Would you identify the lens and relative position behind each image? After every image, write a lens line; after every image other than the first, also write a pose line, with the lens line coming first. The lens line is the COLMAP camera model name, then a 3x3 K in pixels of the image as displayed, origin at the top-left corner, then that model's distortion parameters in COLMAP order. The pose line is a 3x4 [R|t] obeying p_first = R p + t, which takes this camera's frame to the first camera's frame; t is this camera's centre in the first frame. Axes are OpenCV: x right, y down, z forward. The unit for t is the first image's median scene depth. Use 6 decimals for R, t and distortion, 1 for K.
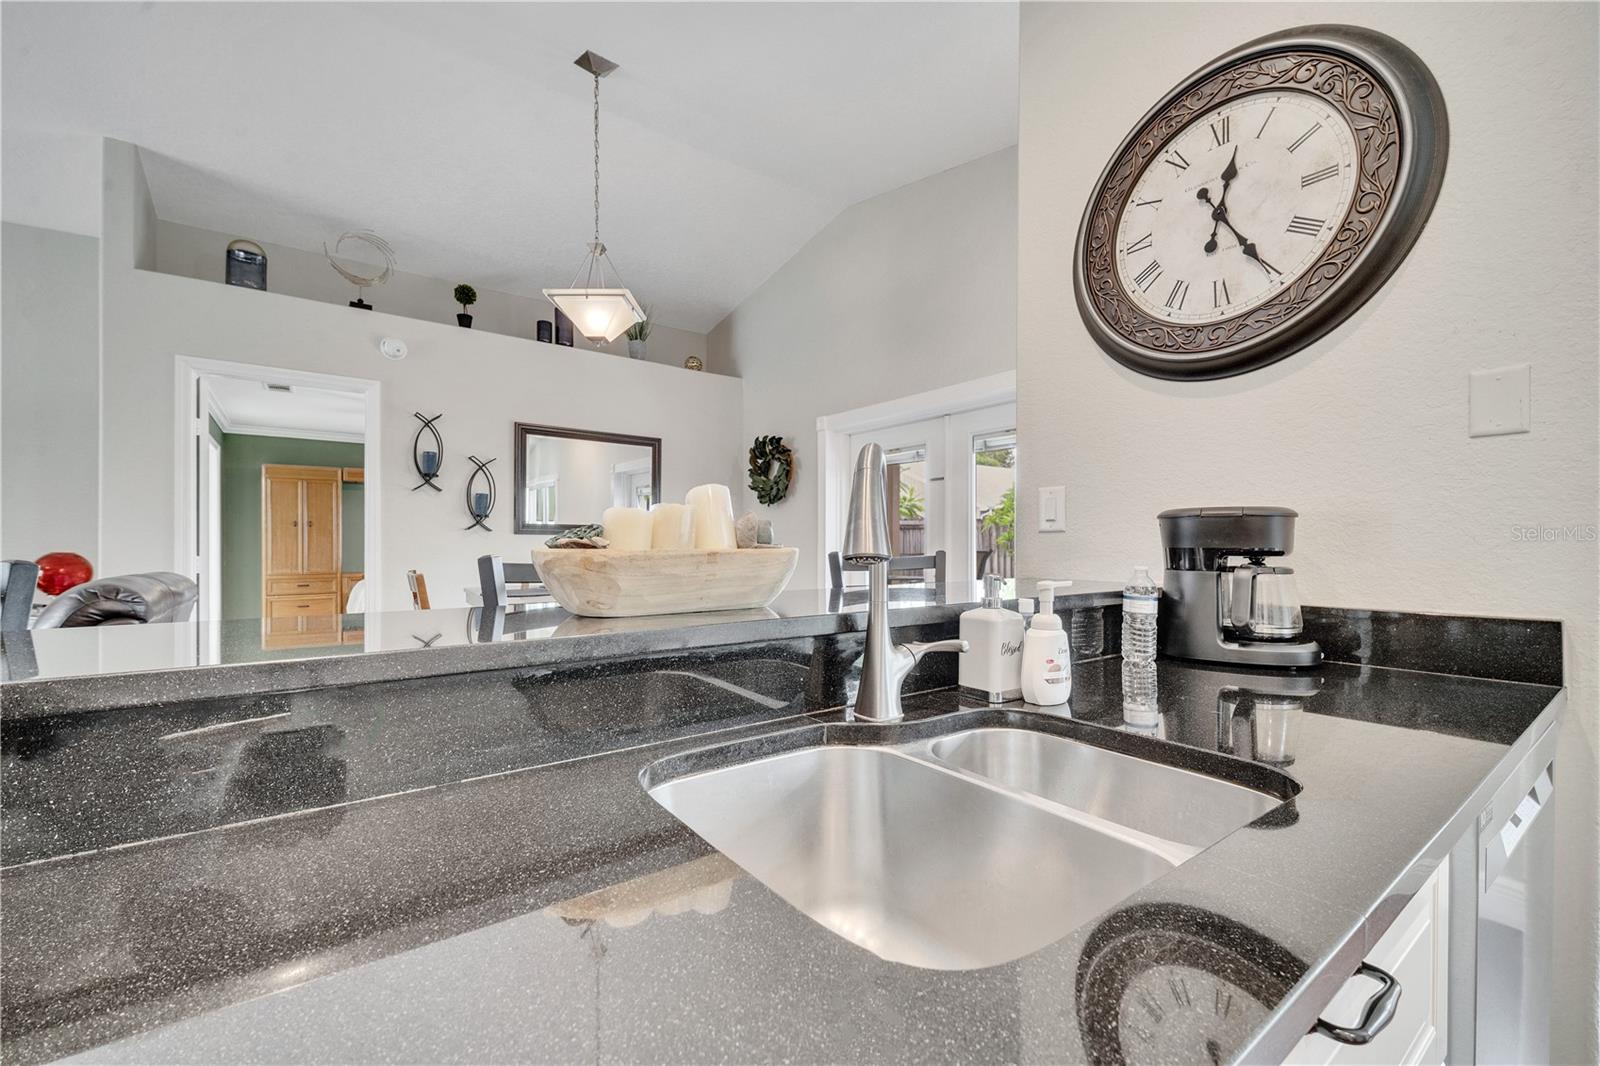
lens RADIAL K [[655.7, 0, 802.2], [0, 655.7, 542.0], [0, 0, 1]] dist [0.011725, -0.007233]
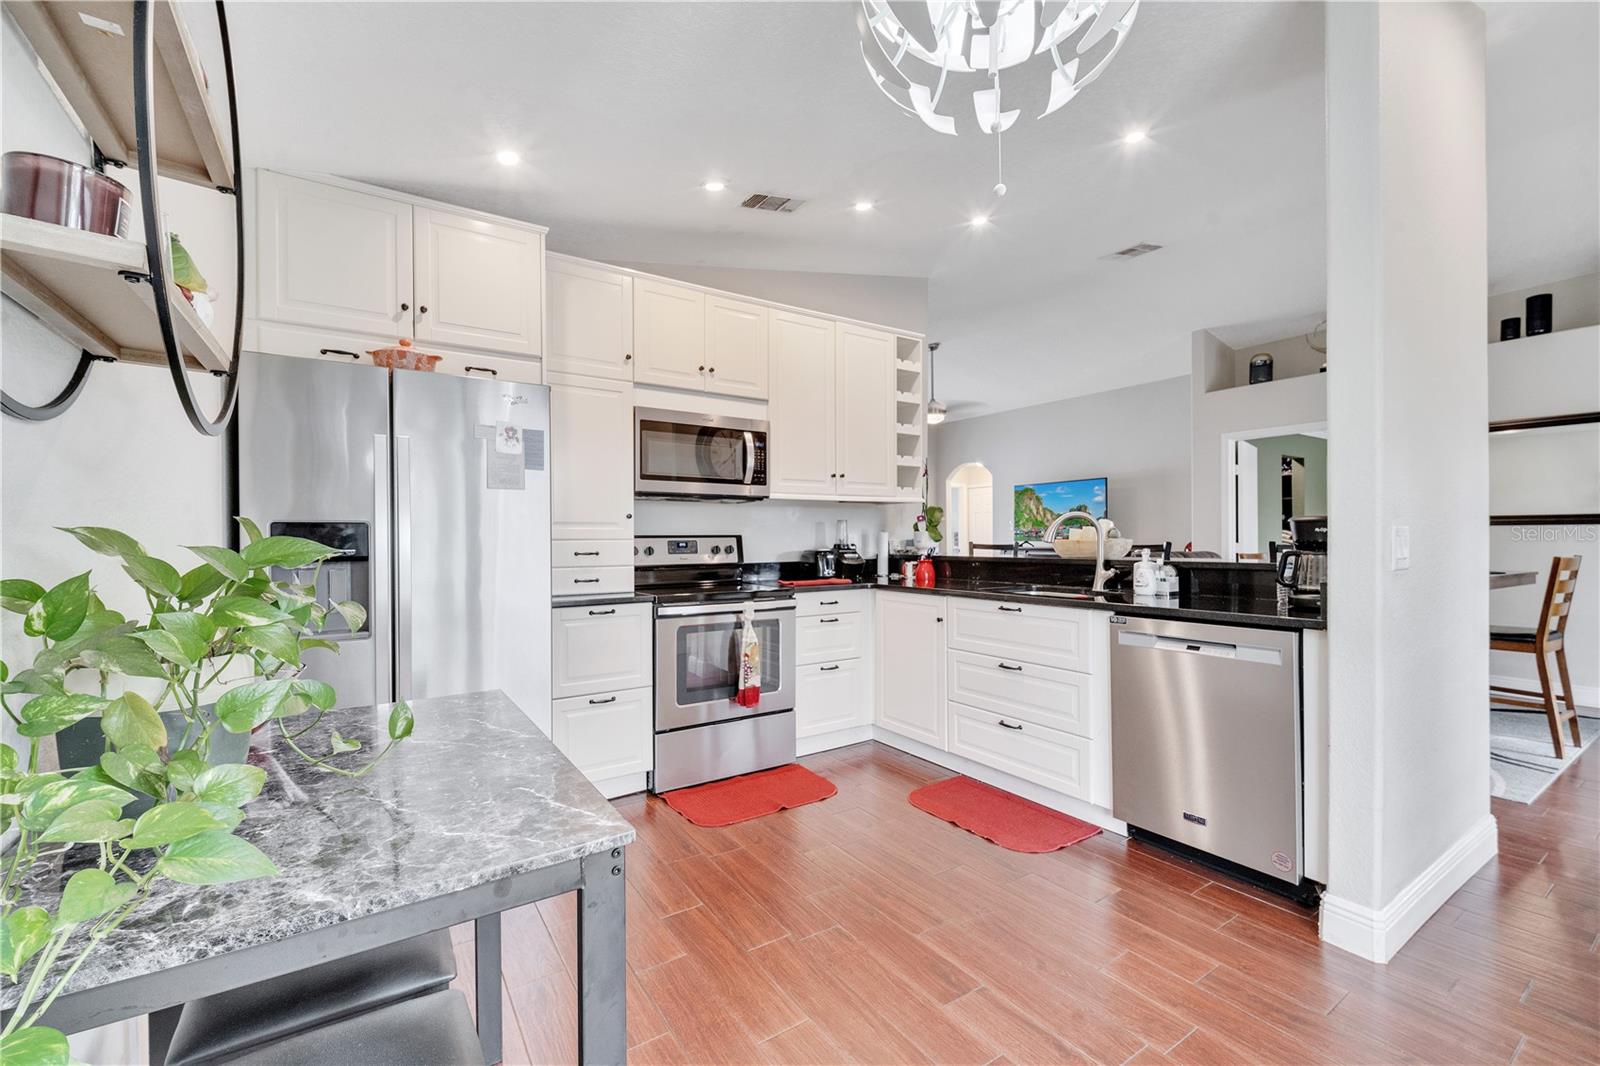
lens RADIAL K [[655.7, 0, 799.0], [0, 655.7, 539.9], [0, 0, 1]] dist [0.011725, -0.007233]
pose [[-0.054221, 0.001987, -0.998527, 0.763431], [0.011627, 0.999931, 0.001358, -0.002349], [0.998461, -0.011536, -0.054240, -0.073138]]
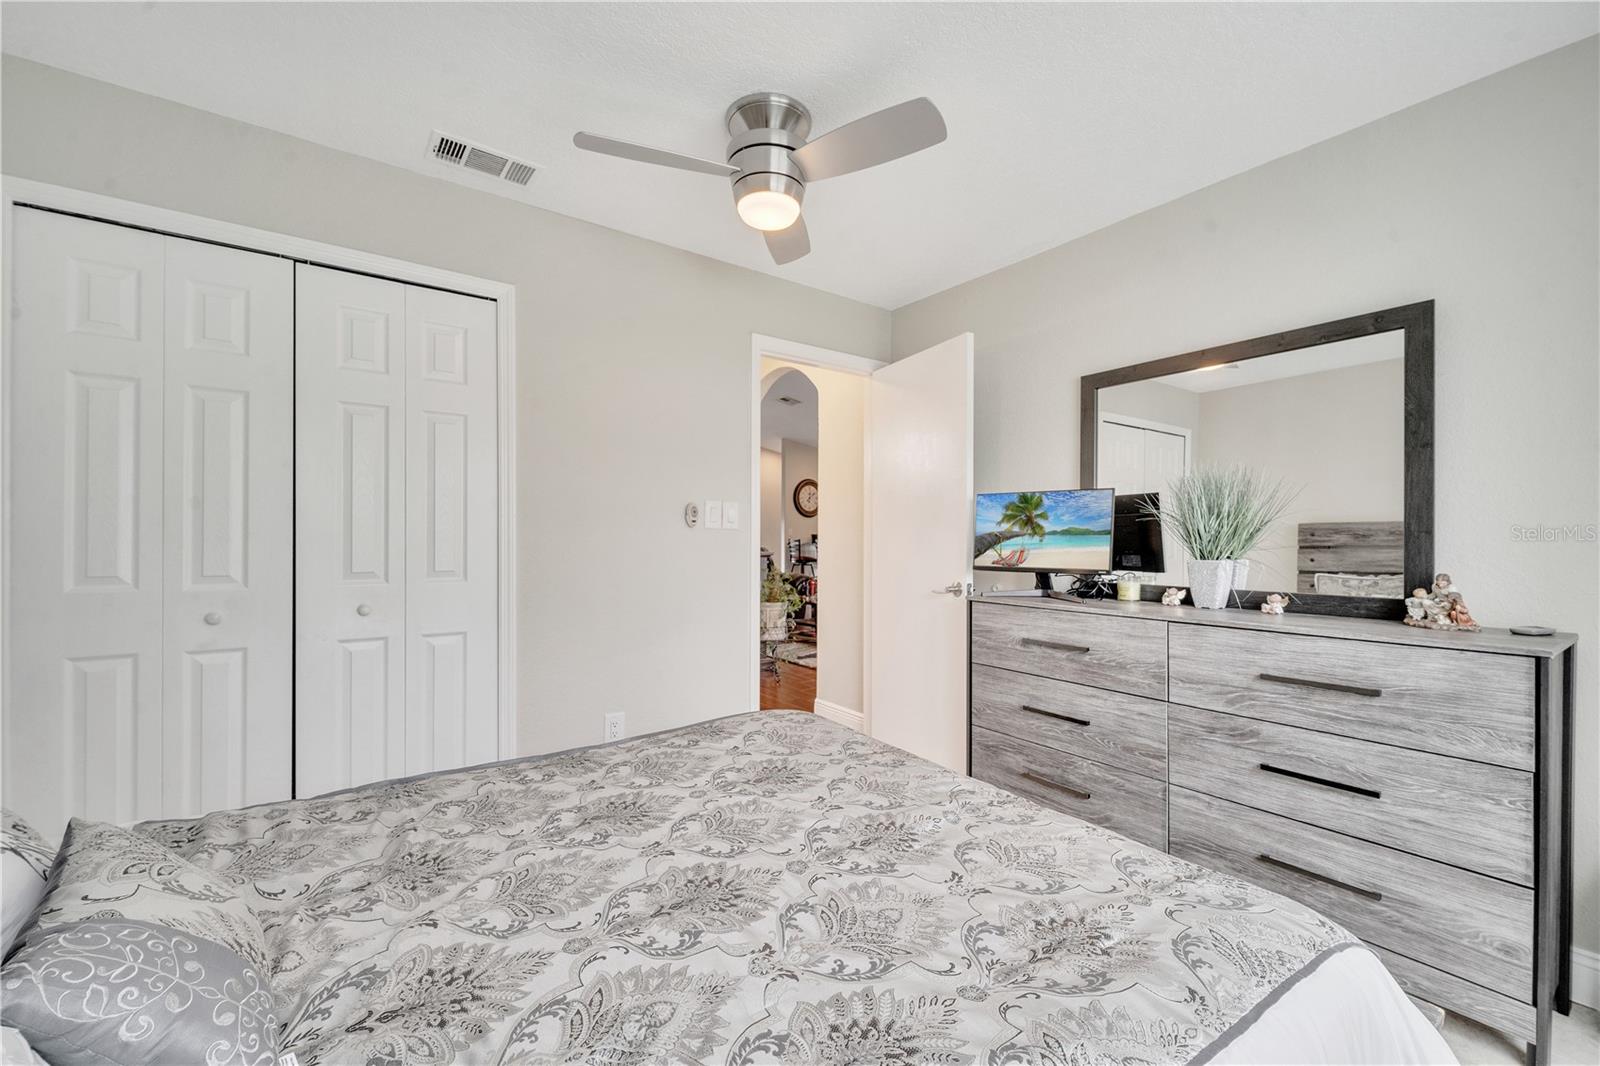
lens RADIAL K [[655.7, 0, 802.0], [0, 655.7, 539.5], [0, 0, 1]] dist [0.011725, -0.007233]
pose [[-0.006860, -0.001112, 0.999976, -2.747709], [-0.003594, 0.999993, 0.001087, 0.004560], [-0.999970, -0.003586, -0.006864, 0.417454]]
